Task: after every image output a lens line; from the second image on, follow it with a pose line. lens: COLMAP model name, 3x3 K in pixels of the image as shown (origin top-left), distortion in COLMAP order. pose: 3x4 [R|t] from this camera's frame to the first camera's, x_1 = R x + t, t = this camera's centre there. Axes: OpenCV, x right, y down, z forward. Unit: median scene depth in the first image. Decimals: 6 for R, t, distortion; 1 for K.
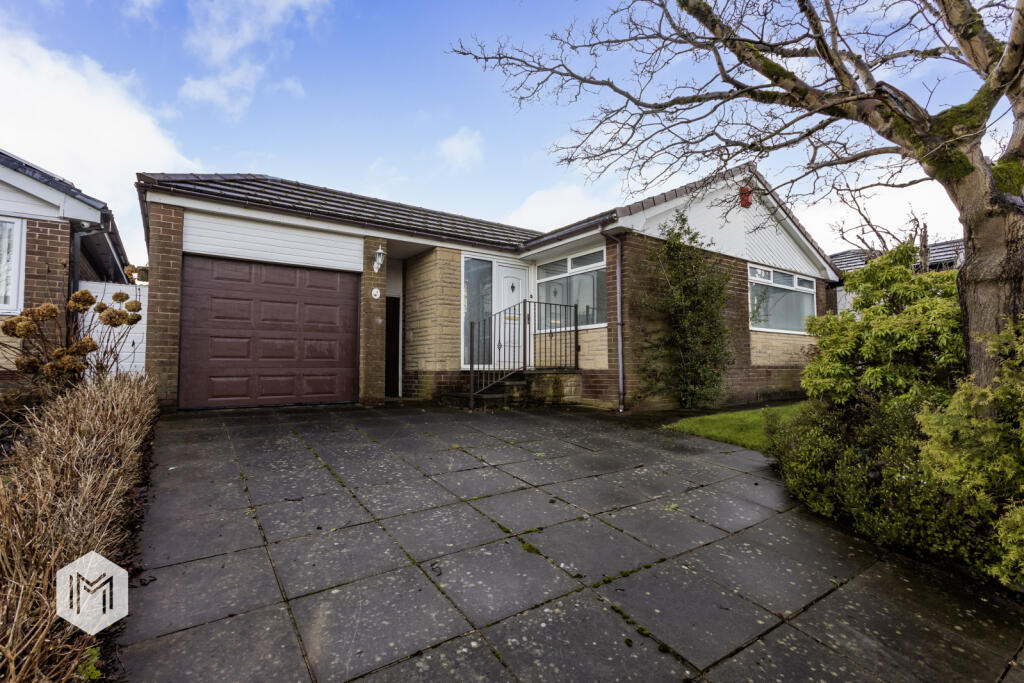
lens RADIAL K [[481.4, 0, 514.0], [0, 481.4, 342.9], [0, 0, 1]] dist [-0.001864, 0.000124]
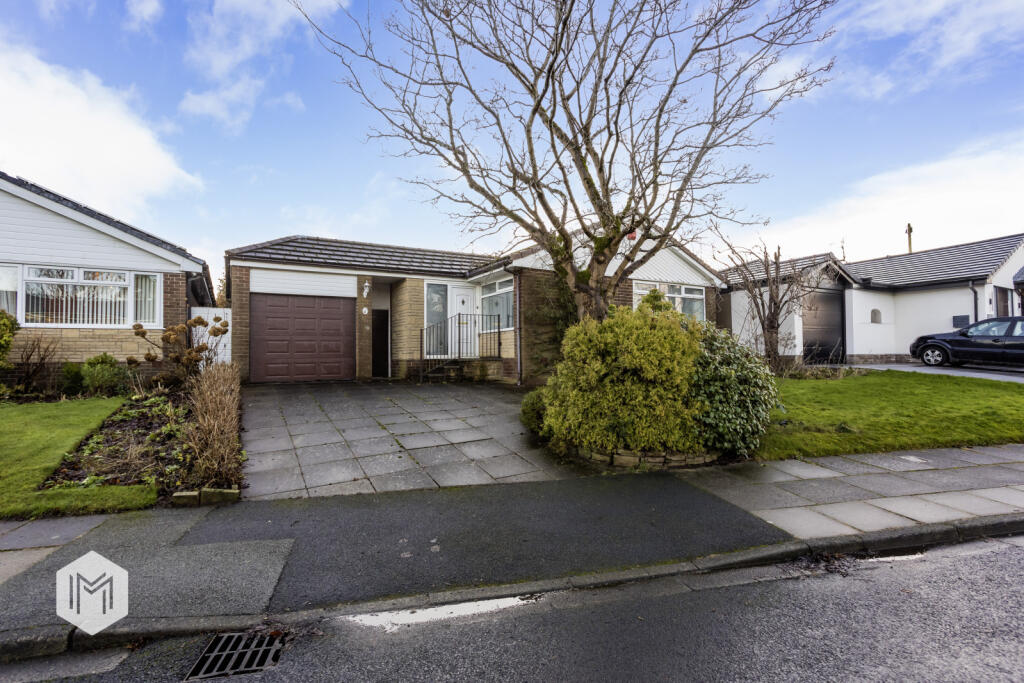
lens RADIAL K [[481.4, 0, 514.0], [0, 481.4, 342.9], [0, 0, 1]] dist [-0.001864, 0.000124]
pose [[0.995586, -0.009722, -0.093345, 0.347522], [0.012064, 0.999625, 0.024564, -0.030743], [0.093071, -0.025582, 0.995331, -0.532101]]
